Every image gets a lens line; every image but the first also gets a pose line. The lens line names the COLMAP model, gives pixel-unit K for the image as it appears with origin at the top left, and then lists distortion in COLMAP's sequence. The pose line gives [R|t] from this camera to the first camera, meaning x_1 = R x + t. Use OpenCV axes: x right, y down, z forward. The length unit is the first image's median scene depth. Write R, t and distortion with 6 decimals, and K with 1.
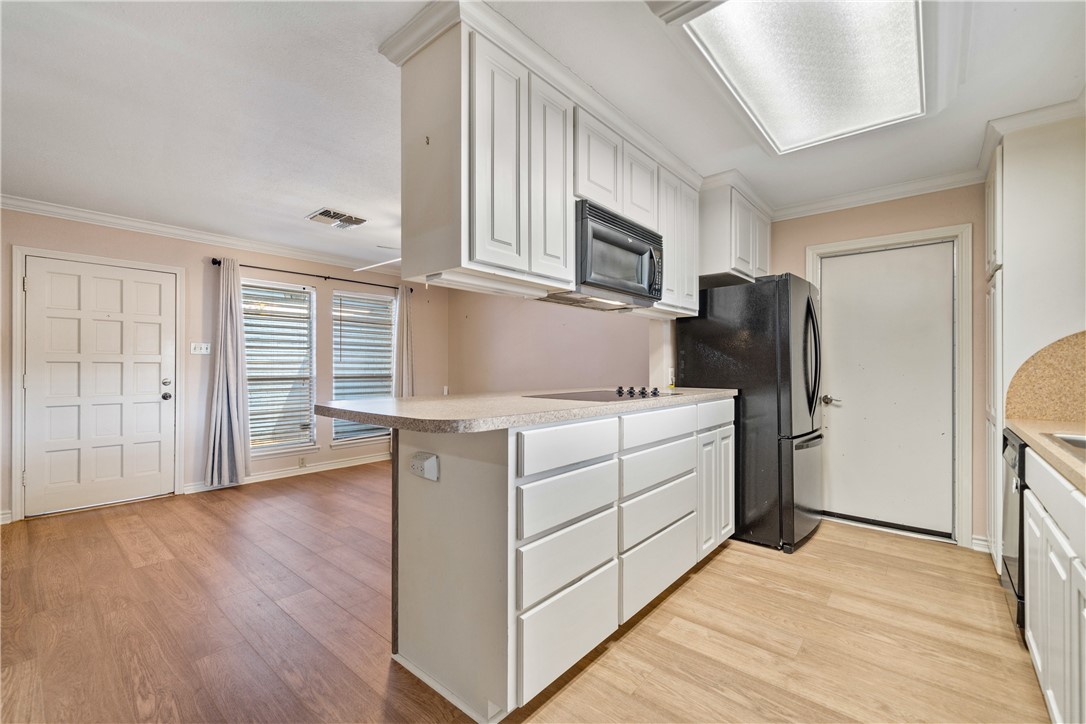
lens RADIAL K [[452.9, 0, 543.0], [0, 452.9, 362.0], [0, 0, 1]] dist [-0.000884, -0.000155]
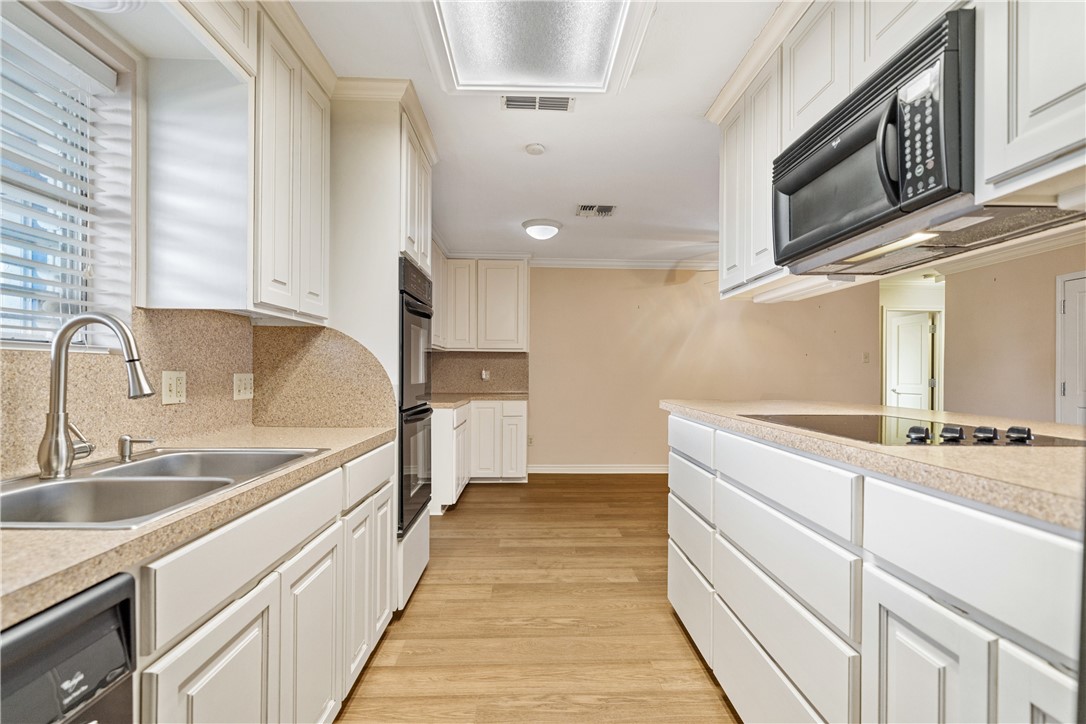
lens RADIAL K [[495.9, 0, 544.9], [0, 495.9, 372.7], [0, 0, 1]] dist [-0.001760, -0.000365]
pose [[-0.732900, -0.002892, -0.680330, 0.492458], [-0.000599, 0.999993, -0.003606, 0.006508], [0.680336, -0.002235, -0.732897, 0.691220]]
